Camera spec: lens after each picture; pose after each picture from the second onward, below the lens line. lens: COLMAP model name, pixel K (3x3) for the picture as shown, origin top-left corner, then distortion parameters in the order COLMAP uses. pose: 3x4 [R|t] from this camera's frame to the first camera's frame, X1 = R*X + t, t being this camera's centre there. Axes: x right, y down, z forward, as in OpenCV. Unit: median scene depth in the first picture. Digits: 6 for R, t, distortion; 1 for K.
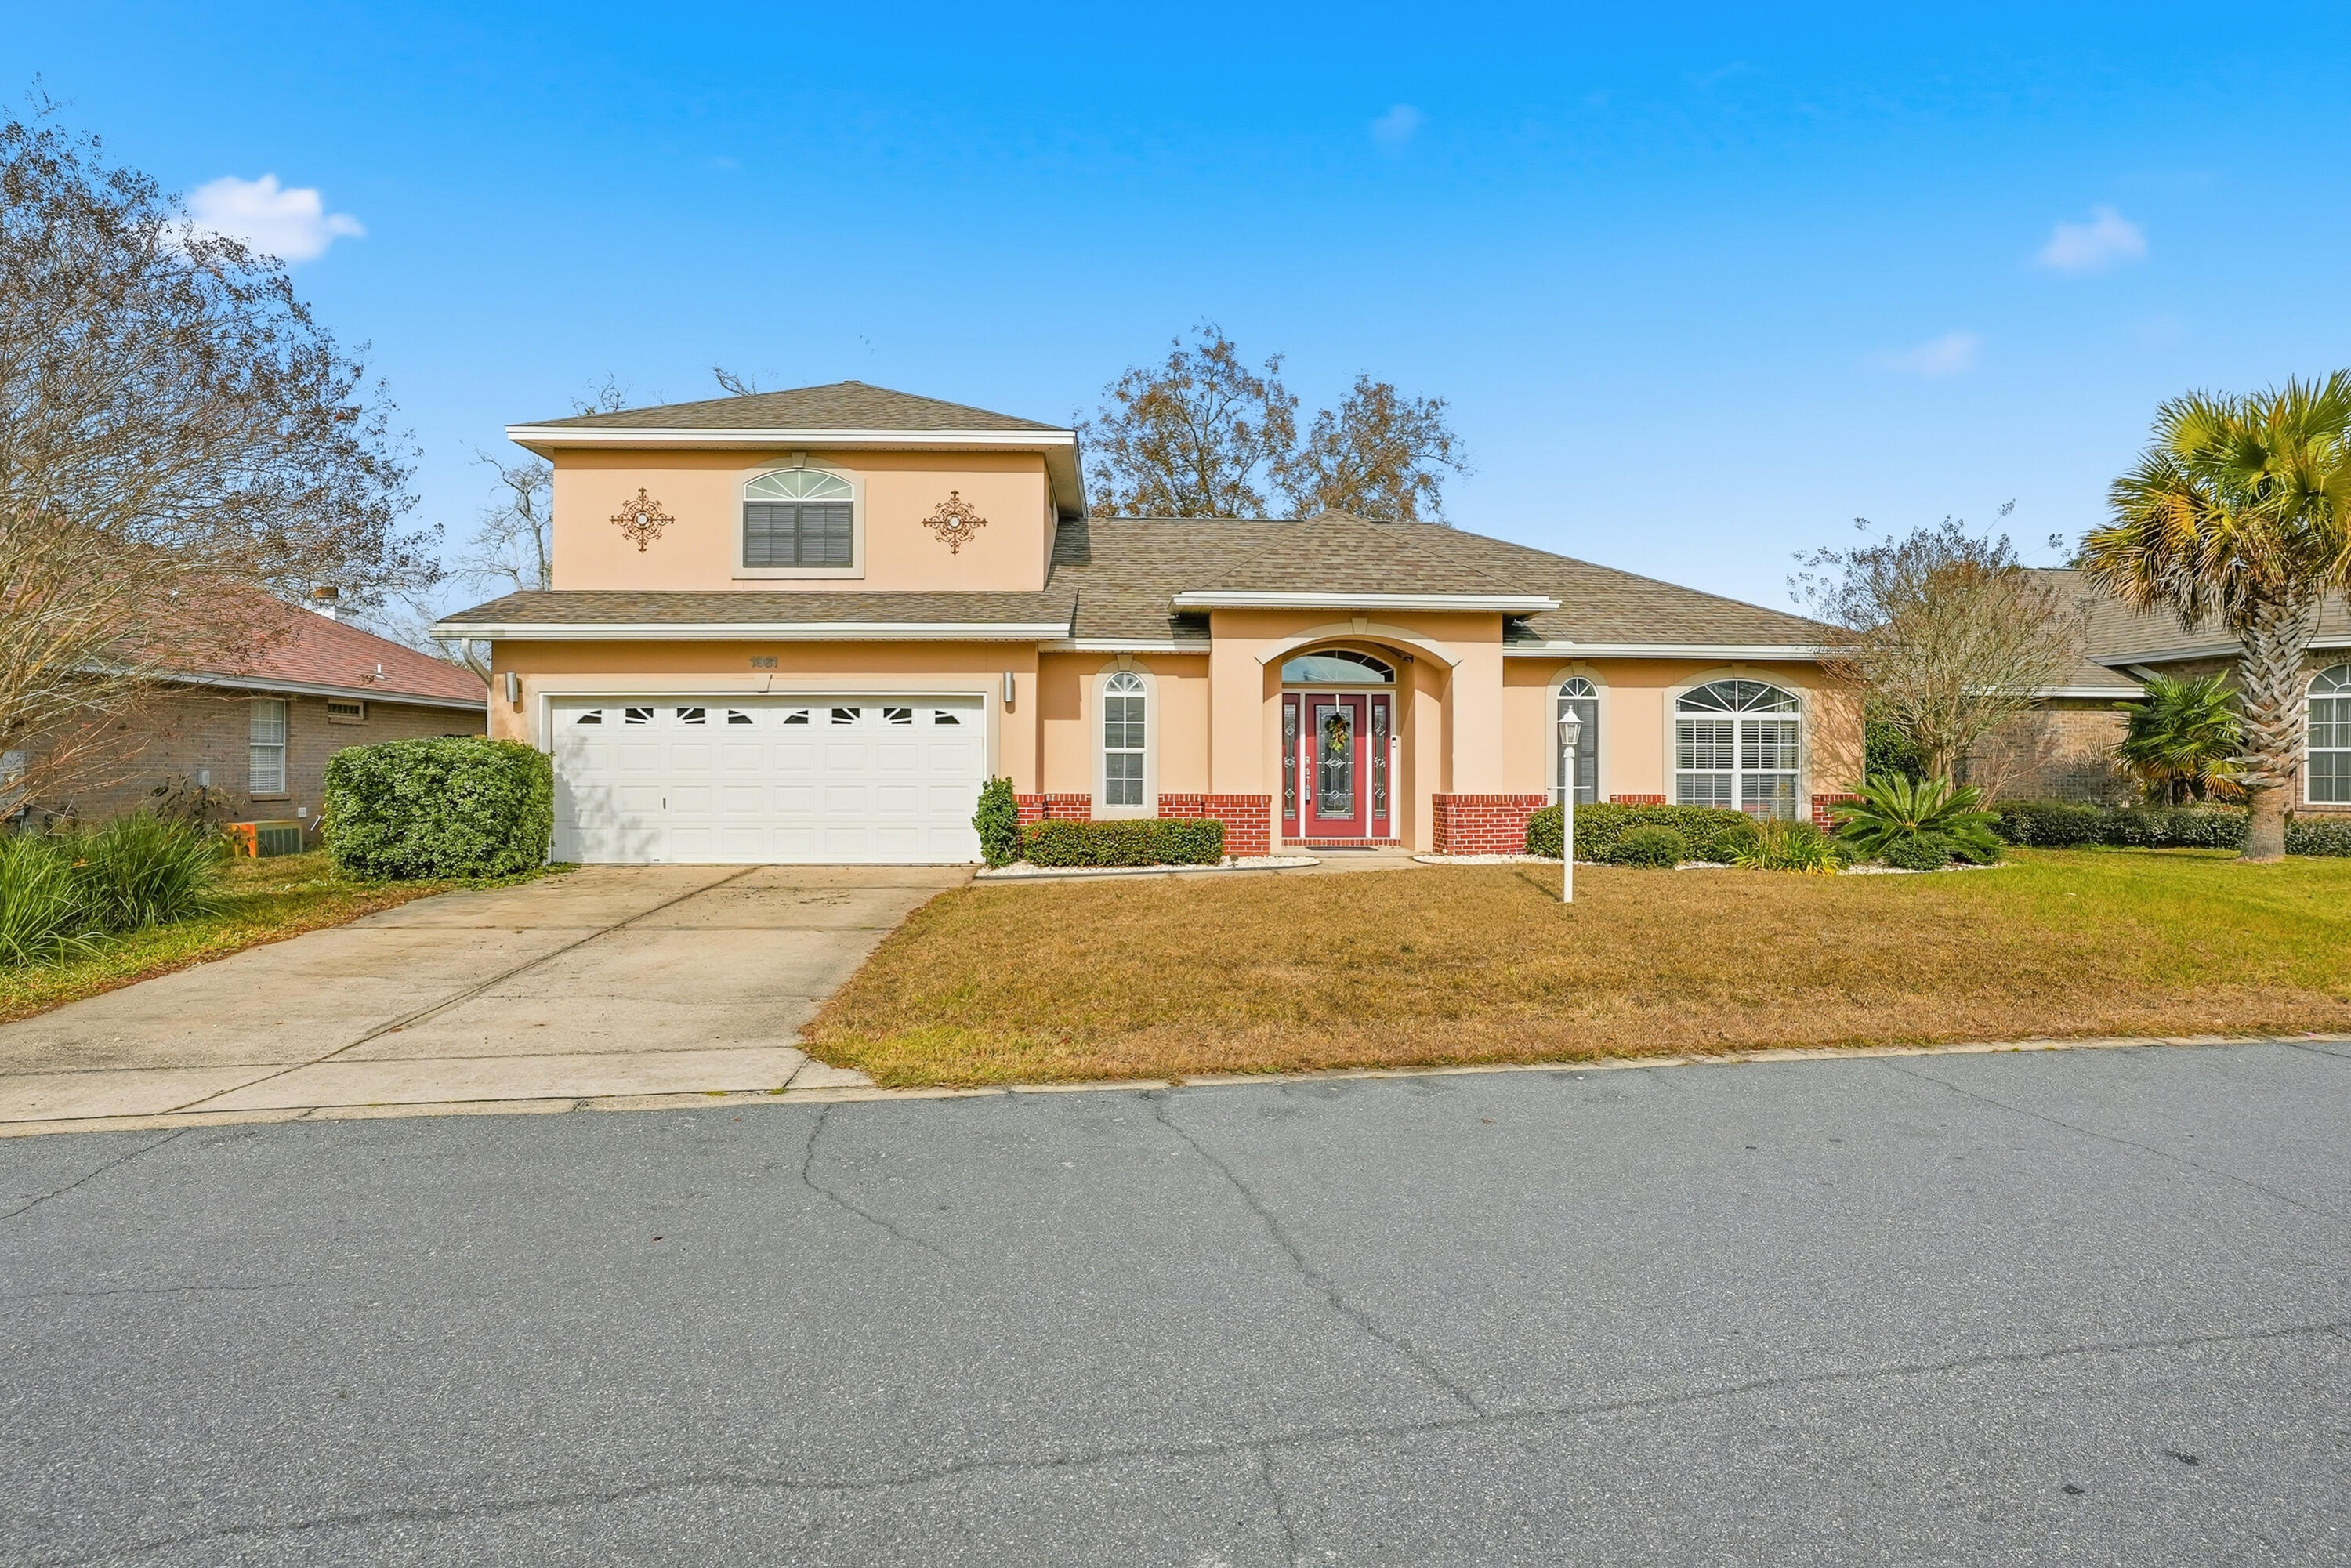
lens RADIAL K [[1049.9, 0, 1178.9], [0, 1049.9, 797.7], [0, 0, 1]] dist [-0.070386, 0.018945]
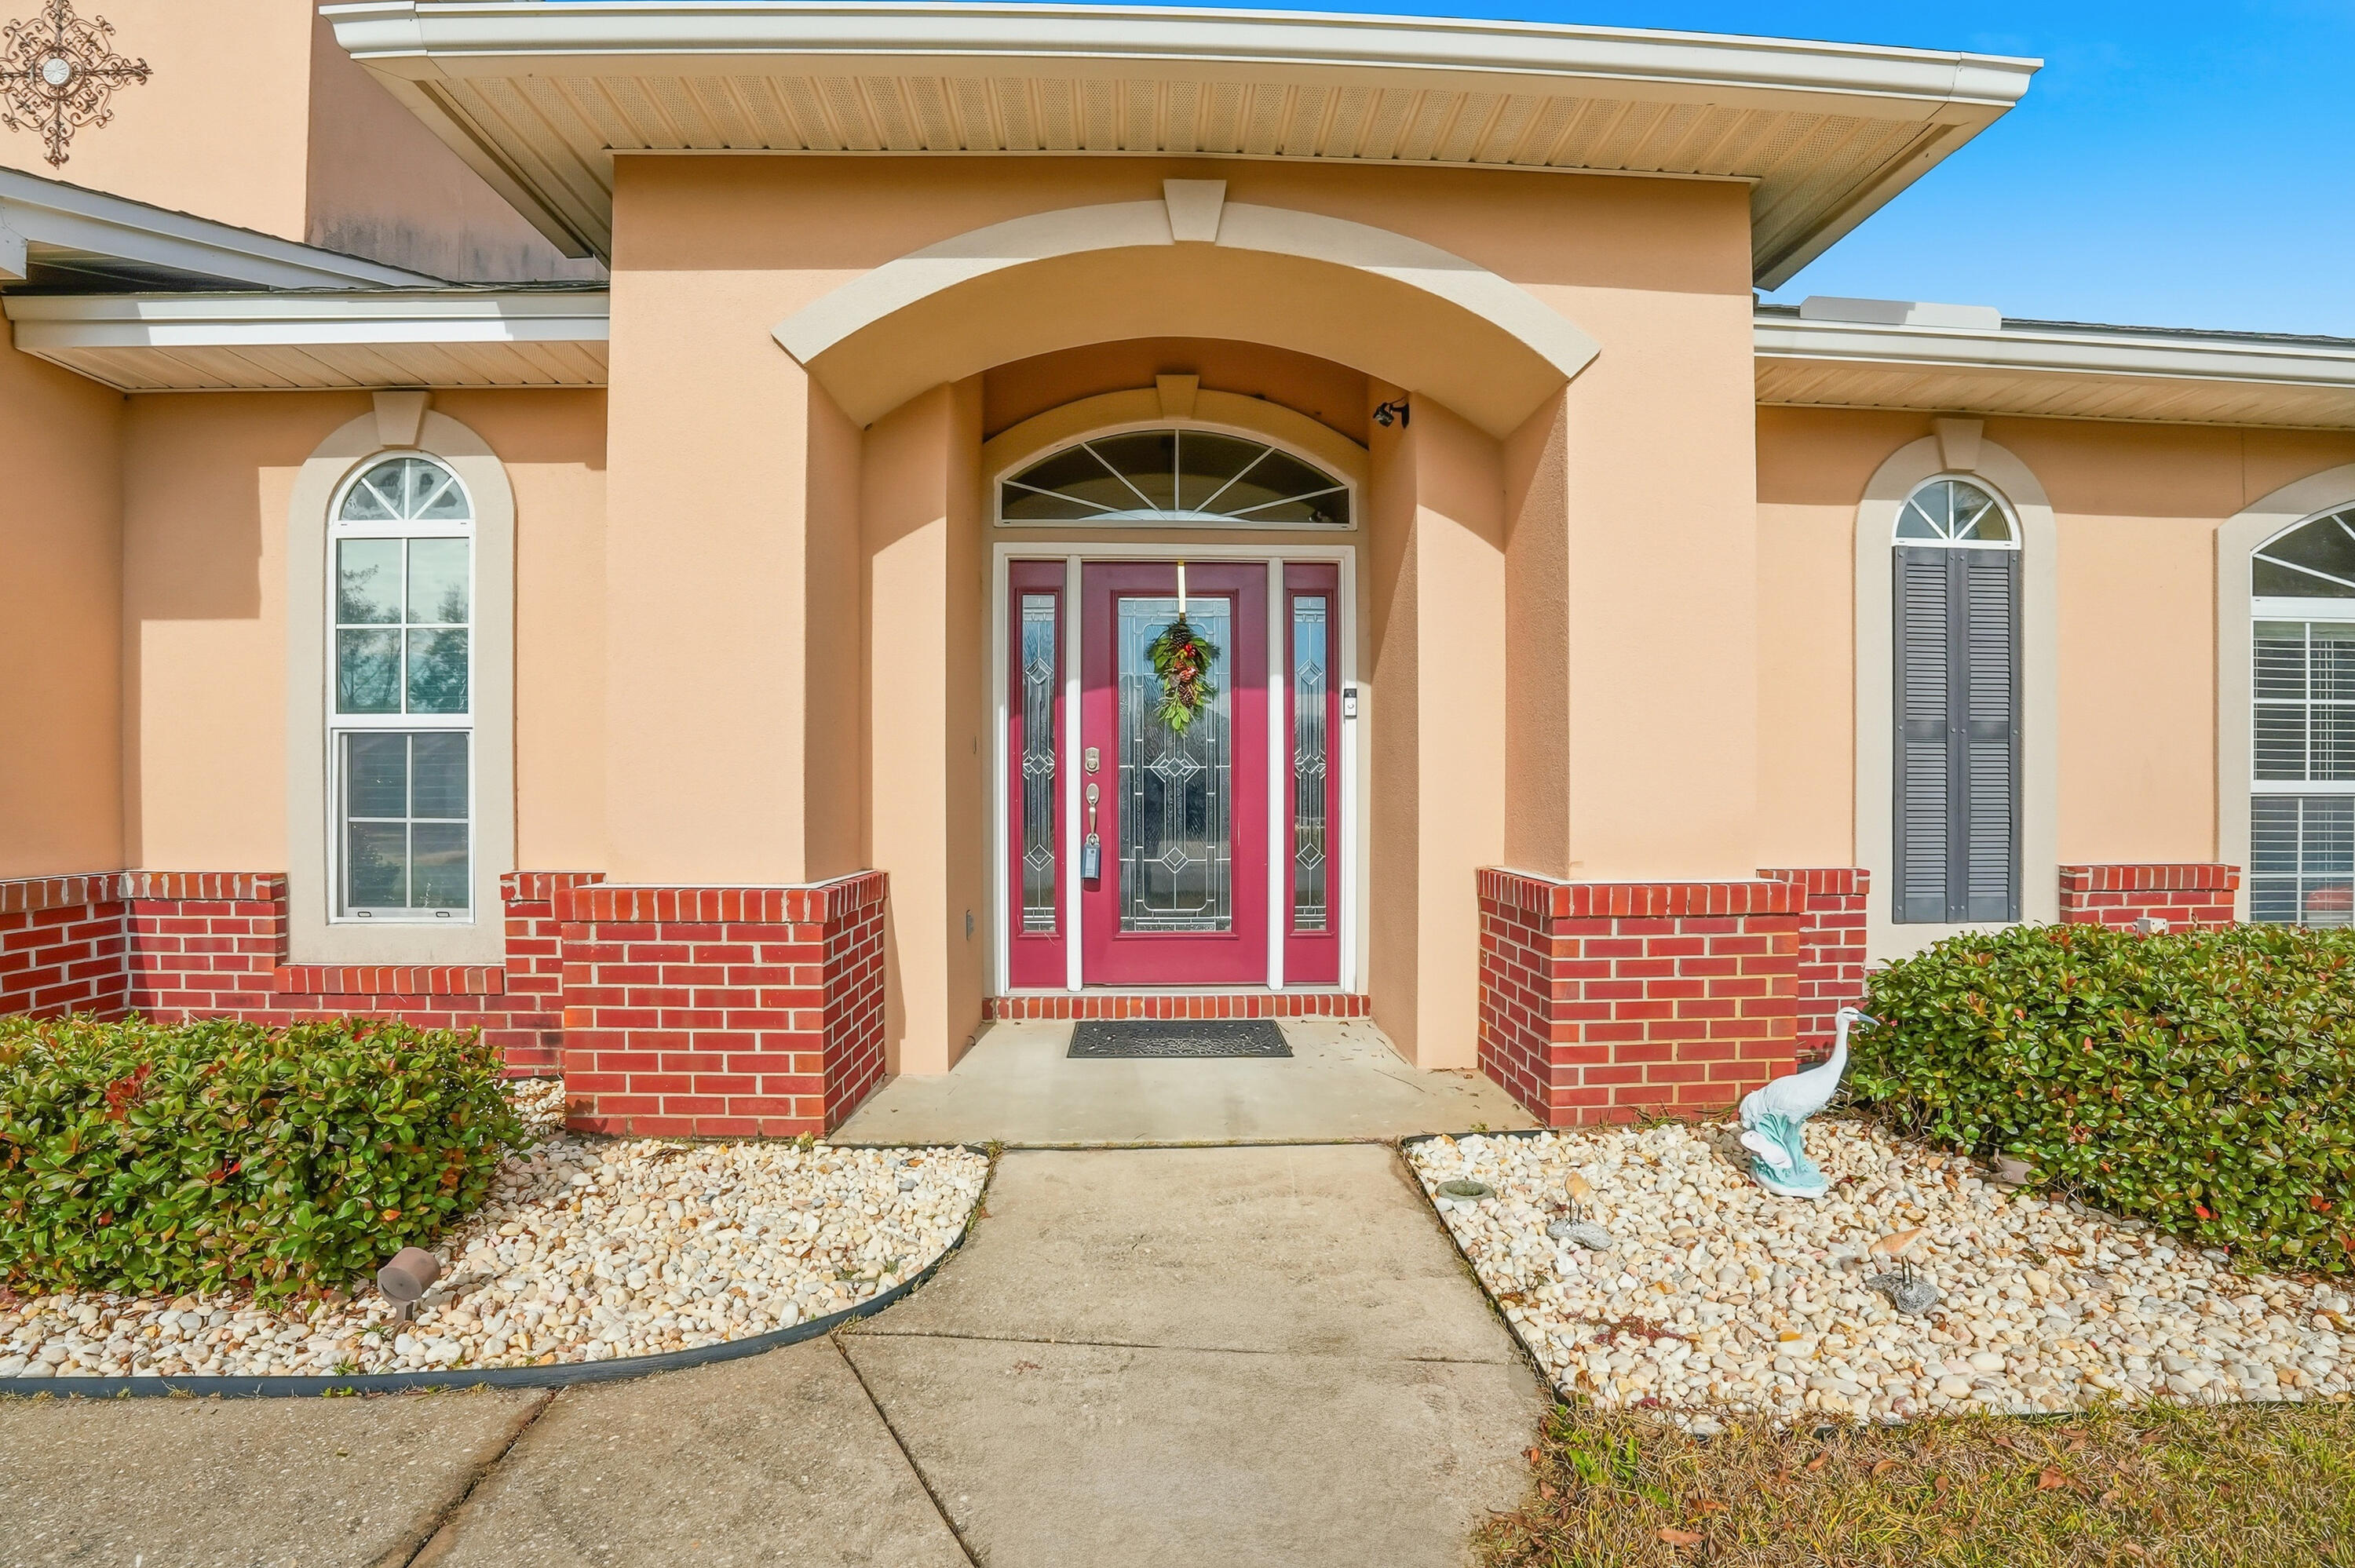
lens RADIAL K [[1051.6, 0, 1180.9], [0, 1051.6, 797.7], [0, 0, 1]] dist [-0.070386, 0.018945]
pose [[0.999750, -0.002938, 0.022163, 0.154036], [0.003214, 0.999918, -0.012432, -0.020153], [-0.022125, 0.012500, 0.999677, 0.712995]]
